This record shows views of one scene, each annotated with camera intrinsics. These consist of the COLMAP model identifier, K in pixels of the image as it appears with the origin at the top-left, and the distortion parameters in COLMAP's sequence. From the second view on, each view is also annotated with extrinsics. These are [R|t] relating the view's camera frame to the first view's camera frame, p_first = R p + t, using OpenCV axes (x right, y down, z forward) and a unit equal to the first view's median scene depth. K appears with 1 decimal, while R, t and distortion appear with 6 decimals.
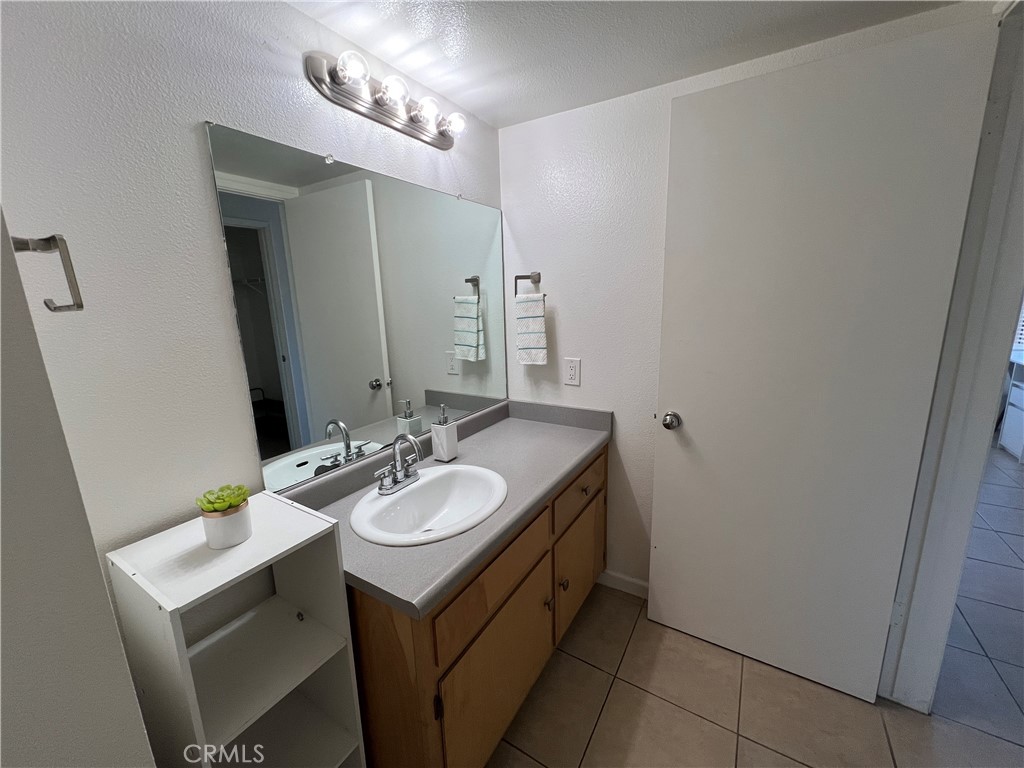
lens RADIAL K [[409.6, 0, 508.0], [0, 409.6, 383.3], [0, 0, 1]] dist [0.000135, 0.000212]
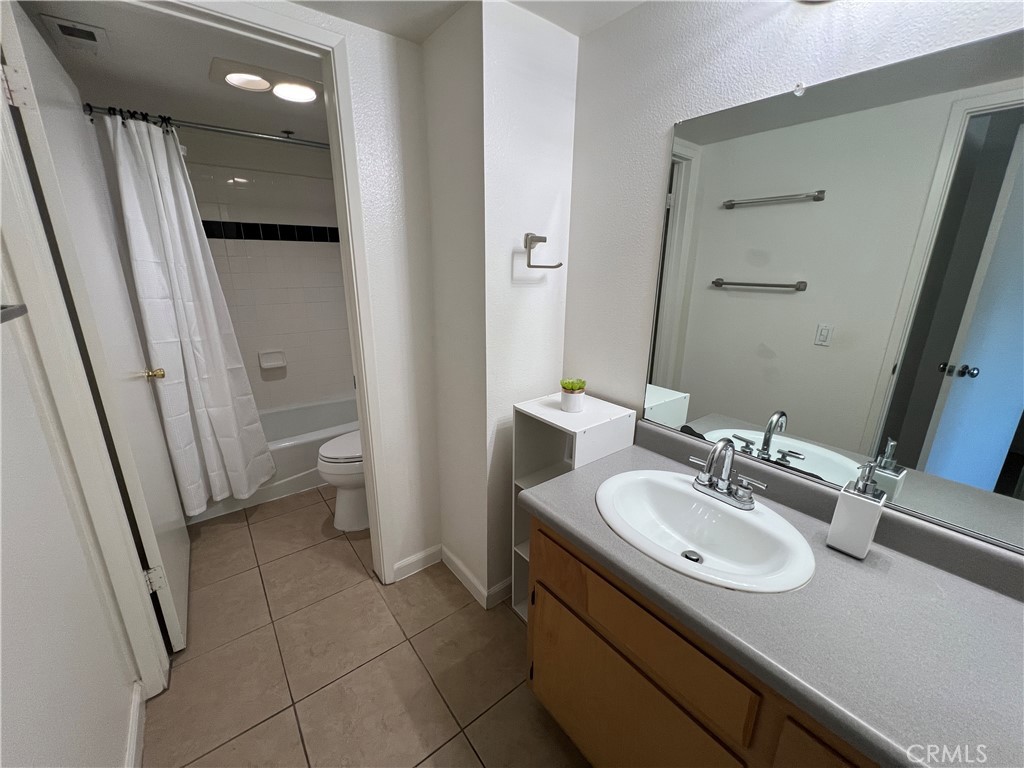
lens RADIAL K [[409.6, 0, 508.0], [0, 409.6, 383.3], [0, 0, 1]] dist [0.000135, 0.000212]
pose [[-0.358710, 0.291064, -0.886910, 0.564618], [-0.184013, 0.909449, 0.372884, -0.191277], [0.915132, 0.296960, -0.272668, 0.756316]]
